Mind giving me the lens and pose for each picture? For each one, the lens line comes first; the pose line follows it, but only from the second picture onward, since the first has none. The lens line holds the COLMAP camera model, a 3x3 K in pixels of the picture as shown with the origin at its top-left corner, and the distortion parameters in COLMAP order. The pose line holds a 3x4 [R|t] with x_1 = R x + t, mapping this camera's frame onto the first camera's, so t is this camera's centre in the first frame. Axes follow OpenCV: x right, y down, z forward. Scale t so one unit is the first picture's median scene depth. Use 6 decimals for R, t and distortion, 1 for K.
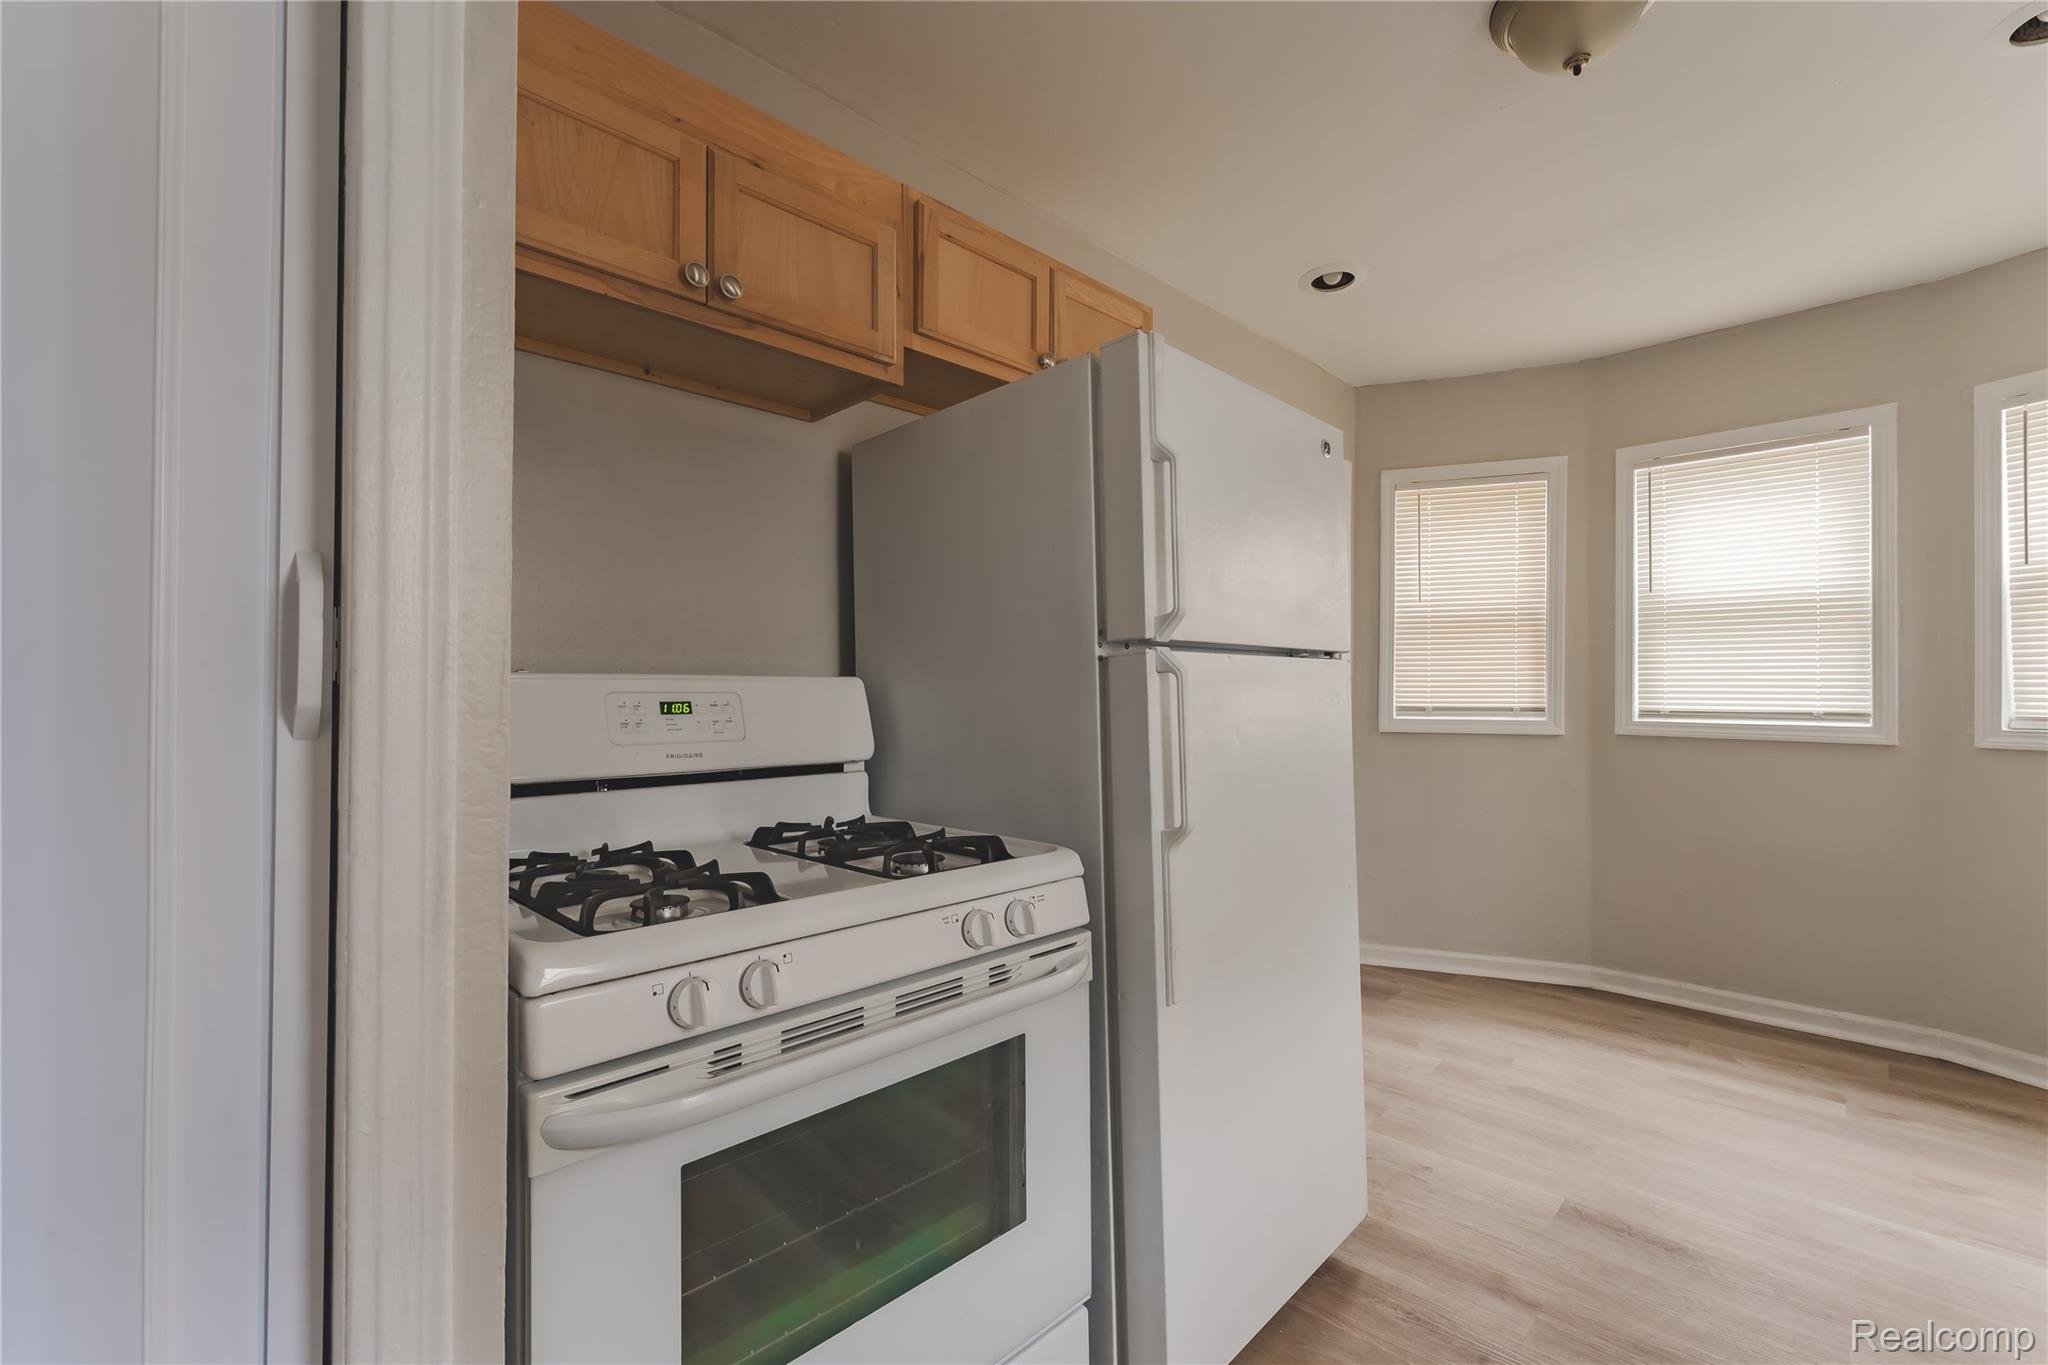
lens RADIAL K [[883.1, 0, 1022.2], [0, 883.1, 686.5], [0, 0, 1]] dist [-0.000474, -0.000707]
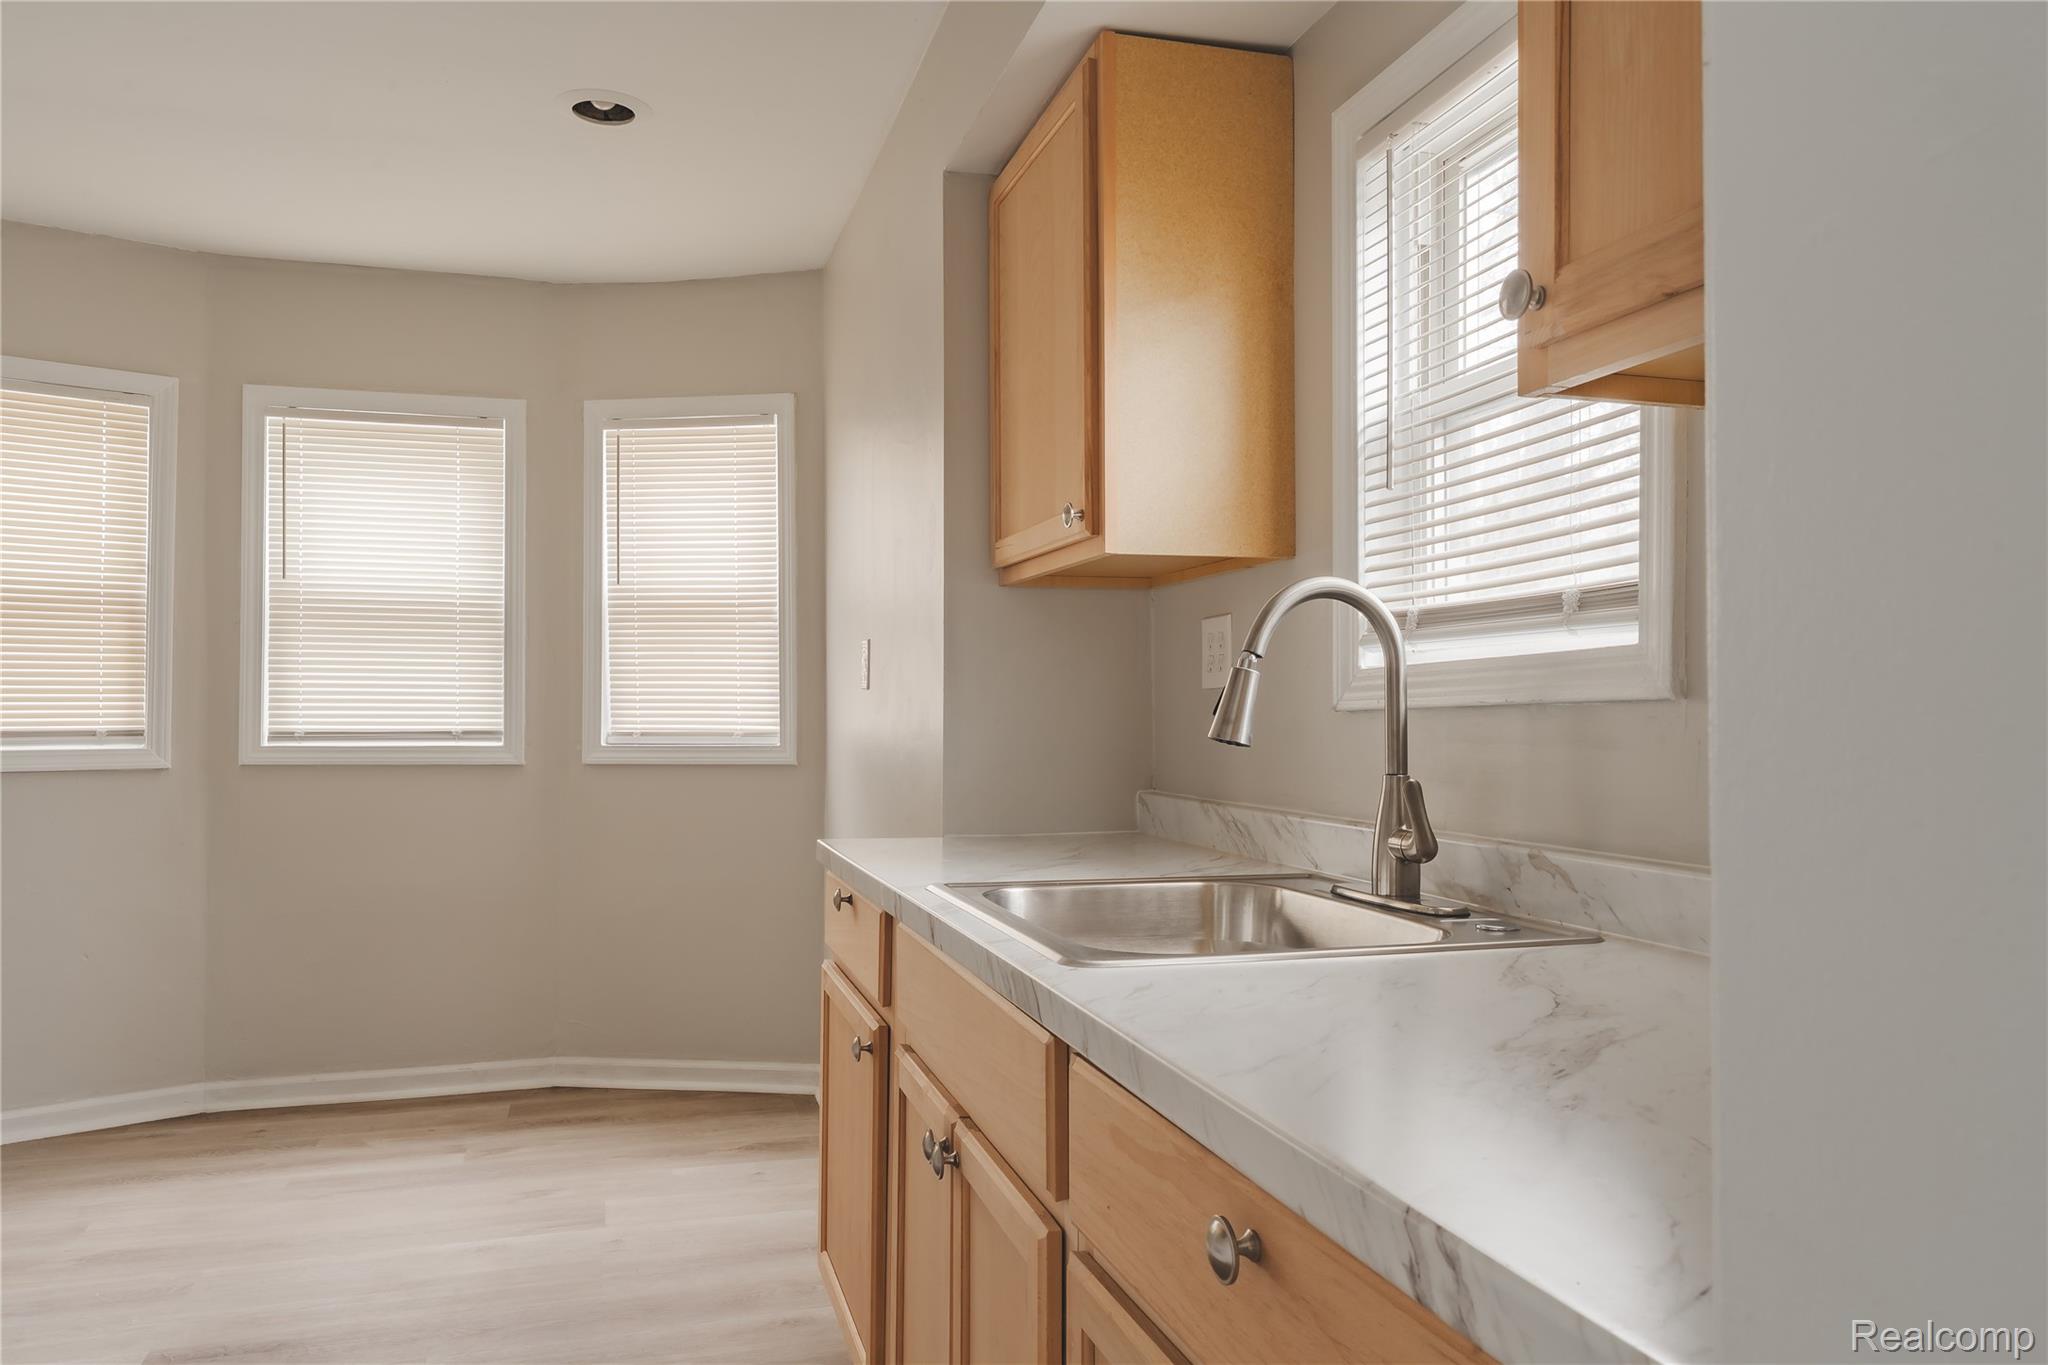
lens RADIAL K [[1403.1, 0, 1022.7], [0, 1403.1, 693.2], [0, 0, 1]] dist [-0.003198, 0.003946]
pose [[0.466228, 0.007810, 0.884630, -0.081505], [-0.006054, 0.999966, -0.005638, -0.004121], [-0.884644, -0.002727, 0.466259, -0.164758]]
